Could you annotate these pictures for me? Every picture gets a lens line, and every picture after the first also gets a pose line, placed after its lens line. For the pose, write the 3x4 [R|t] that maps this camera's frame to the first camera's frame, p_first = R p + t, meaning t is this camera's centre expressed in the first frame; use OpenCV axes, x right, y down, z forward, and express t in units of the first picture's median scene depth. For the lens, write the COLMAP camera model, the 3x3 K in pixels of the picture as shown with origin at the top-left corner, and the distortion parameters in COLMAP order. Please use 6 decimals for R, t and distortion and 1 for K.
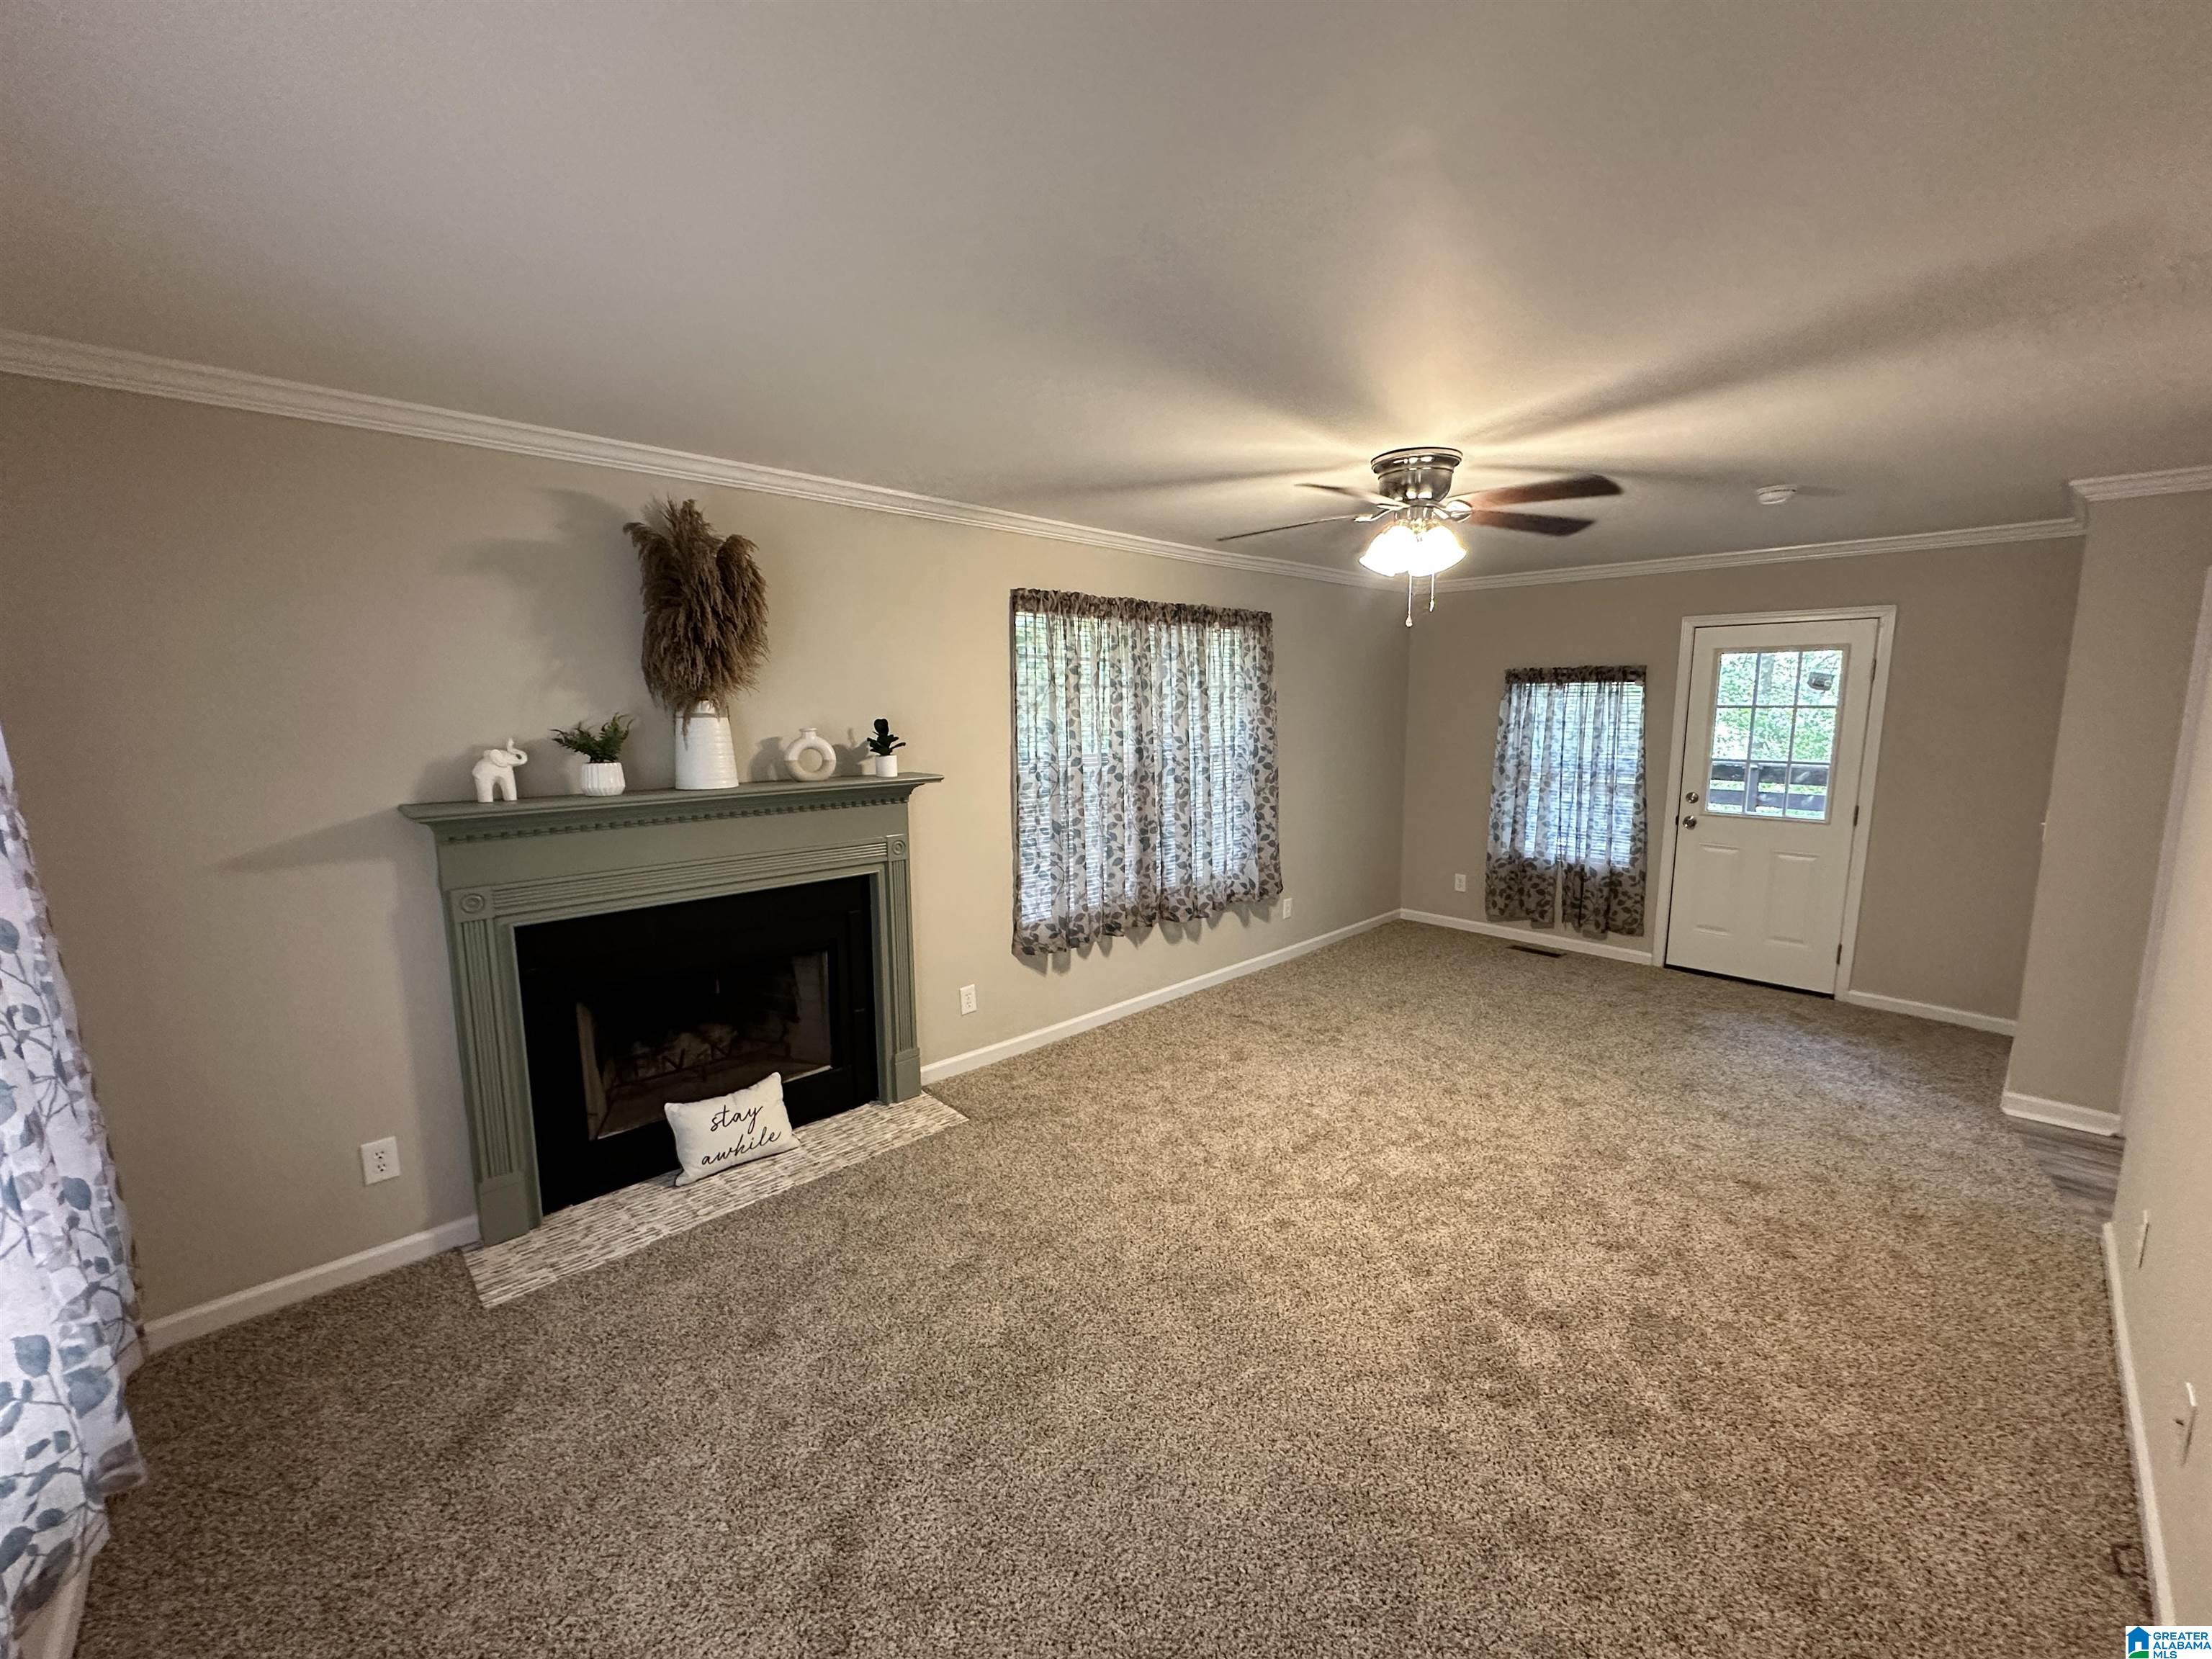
lens RADIAL K [[880.0, 0, 1106.4], [0, 880.0, 835.2], [0, 0, 1]] dist [-0.002413, -0.000262]
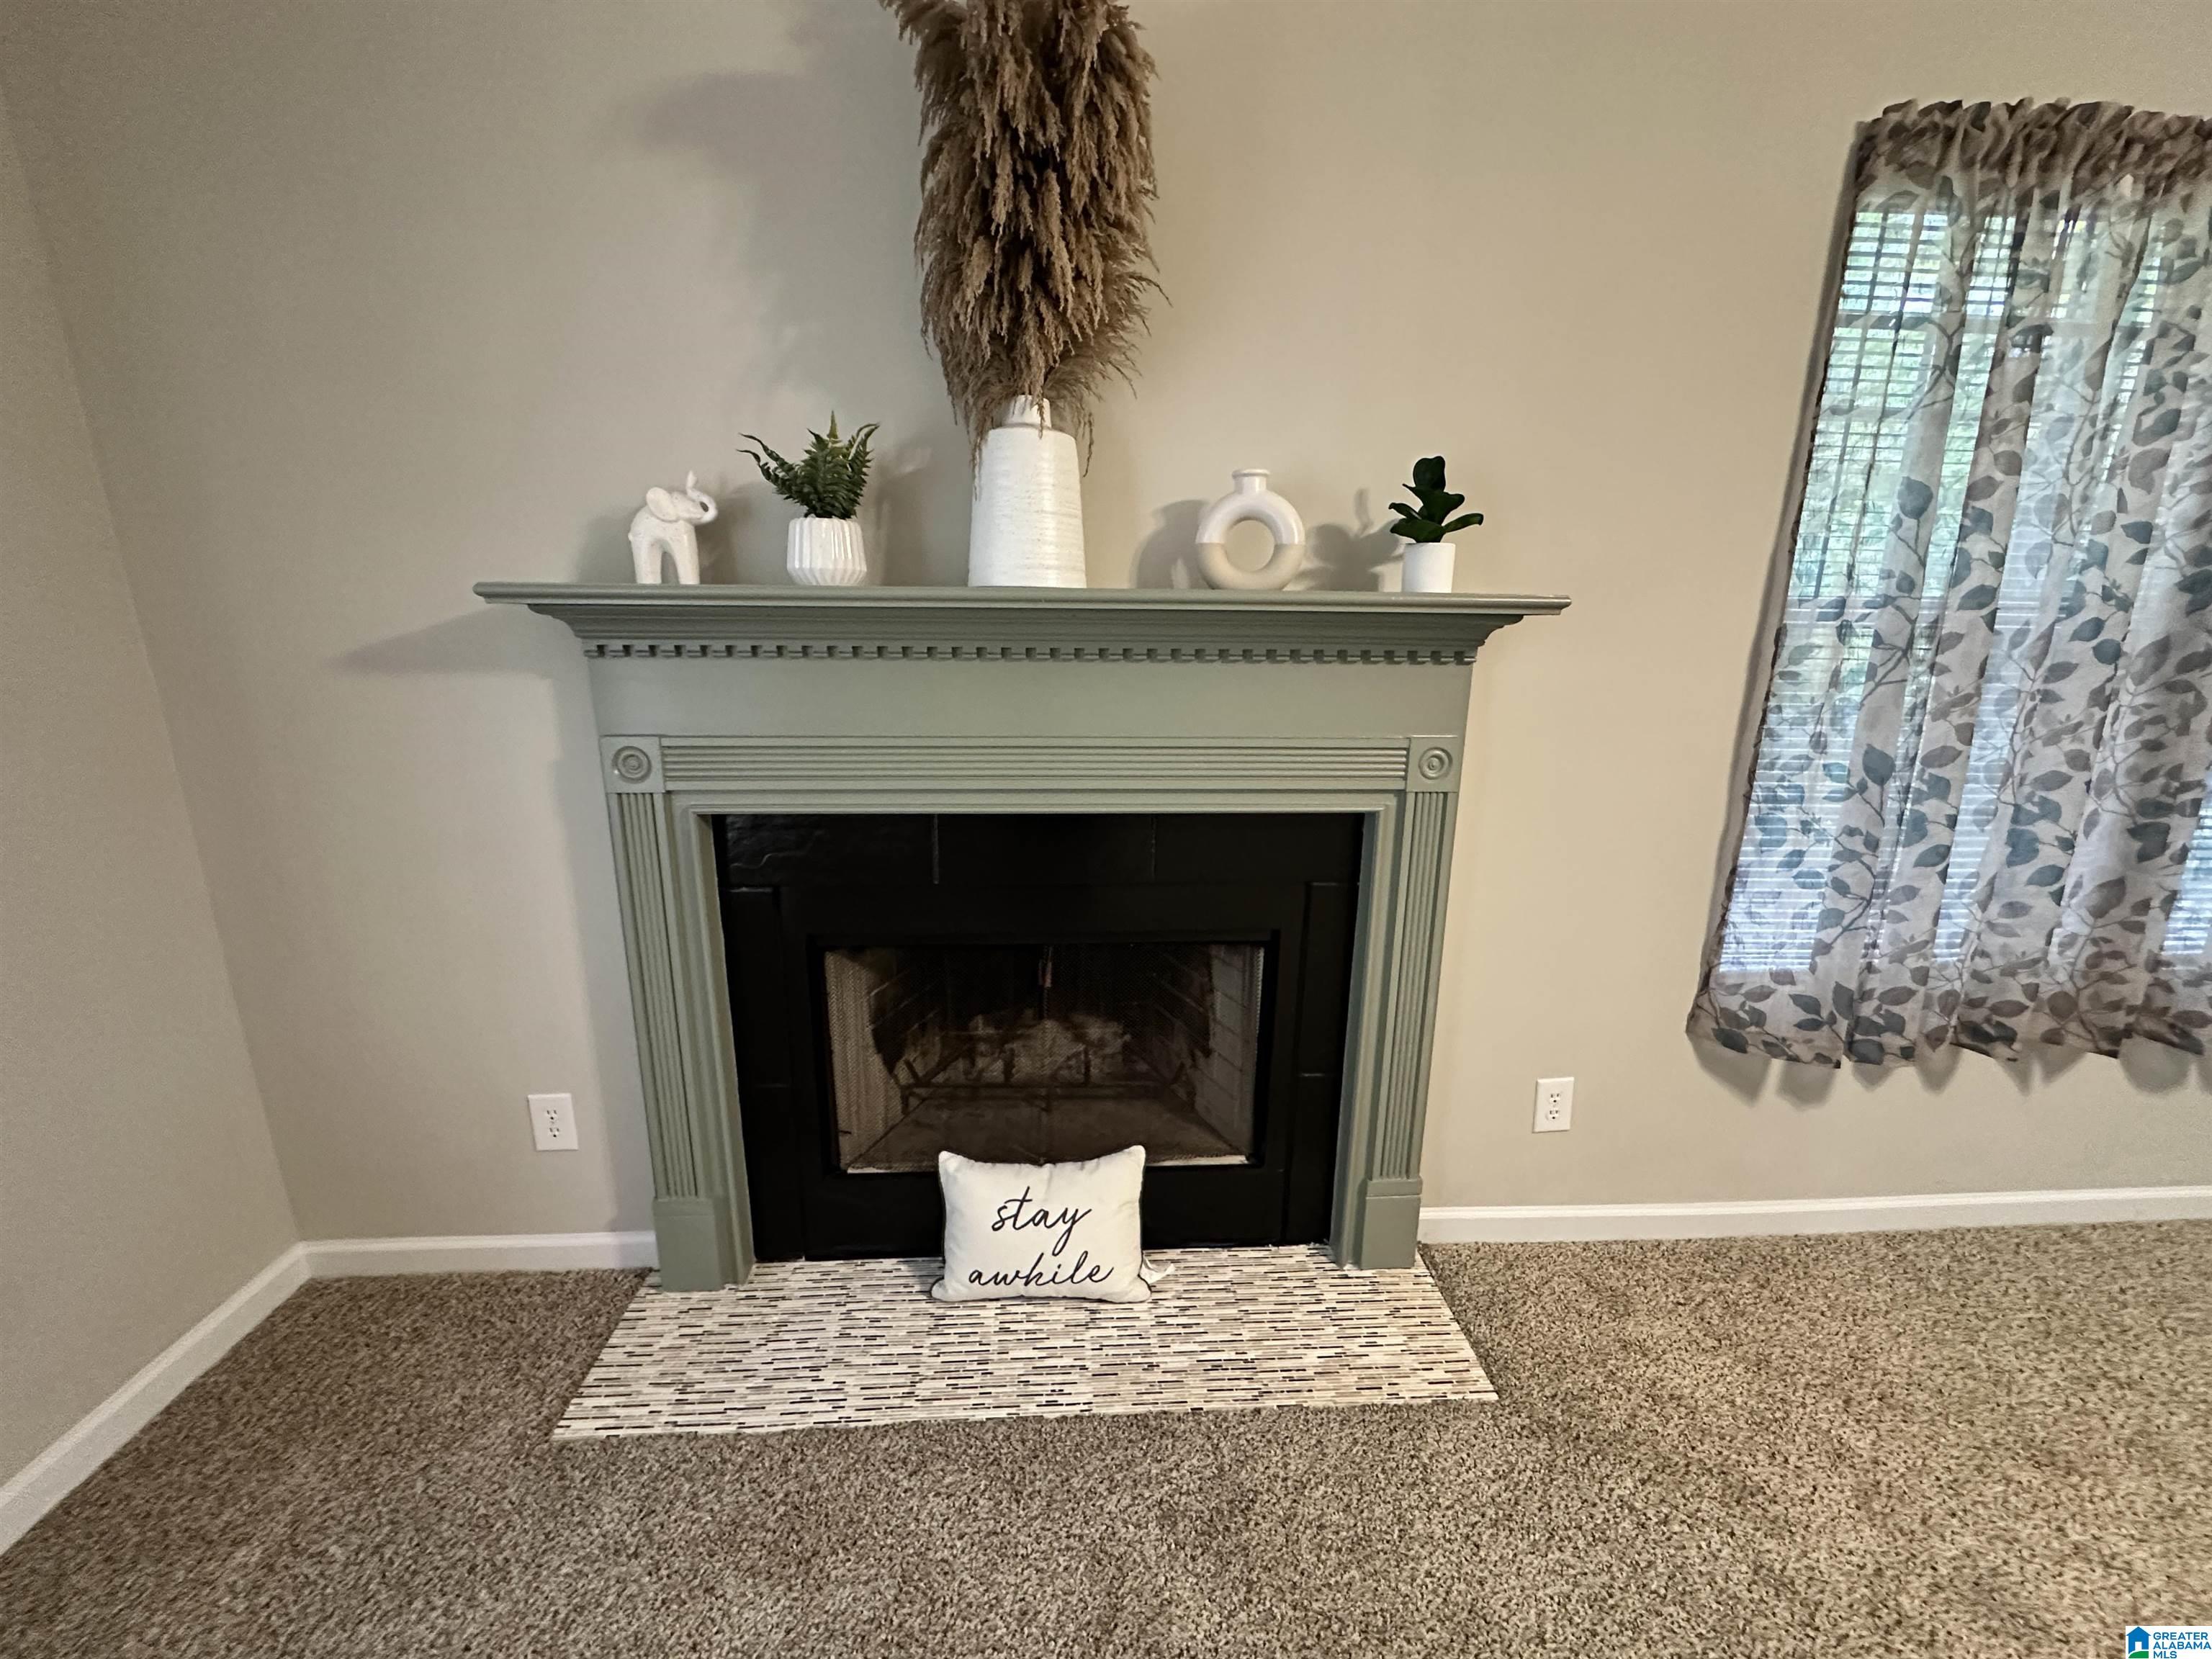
lens RADIAL K [[880.0, 0, 1106.4], [0, 880.0, 835.2], [0, 0, 1]] dist [-0.002413, -0.000262]
pose [[0.761317, 0.164312, -0.627215, -0.076231], [-0.109887, 0.986061, 0.124937, 0.012199], [0.639001, -0.026194, 0.768760, 0.547972]]
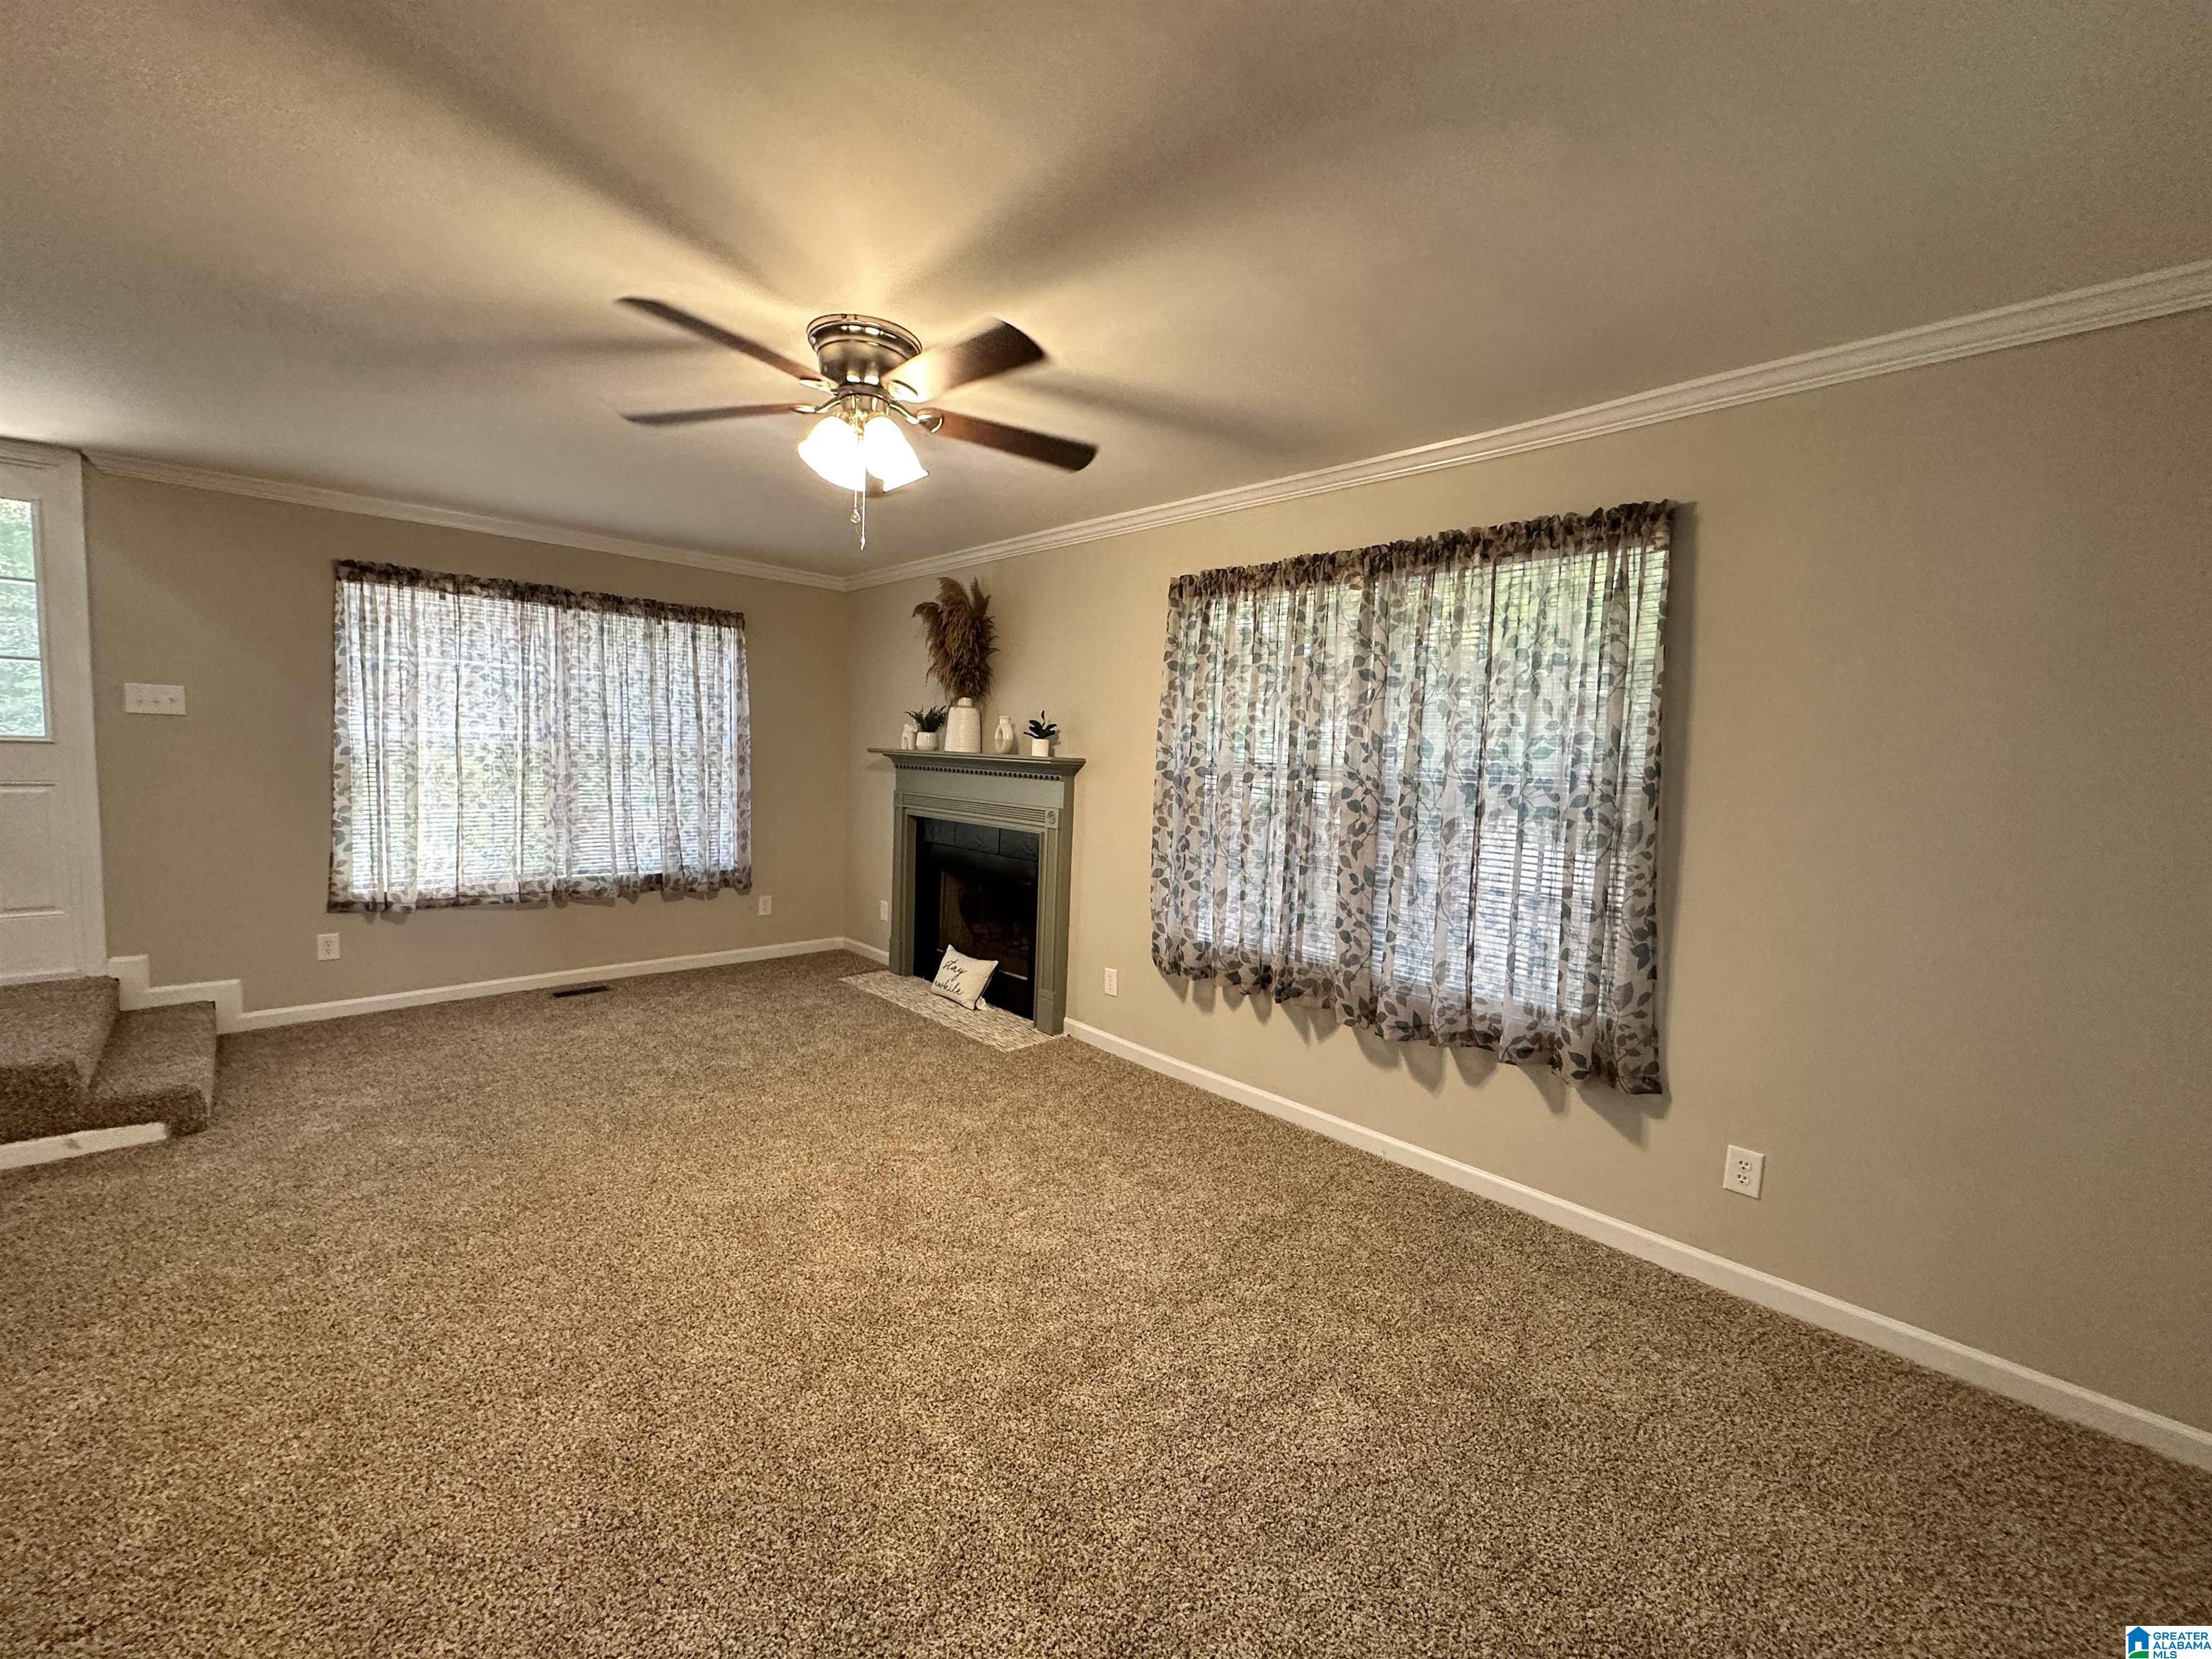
lens RADIAL K [[893.8, 0, 1106.0], [0, 893.8, 829.5], [0, 0, 1]] dist [0.015518, 0.000009]
pose [[0.002880, 0.088708, -0.996054, 0.997072], [-0.191202, 0.977730, 0.086523, -0.090899], [0.981546, 0.190199, 0.019777, 1.059181]]
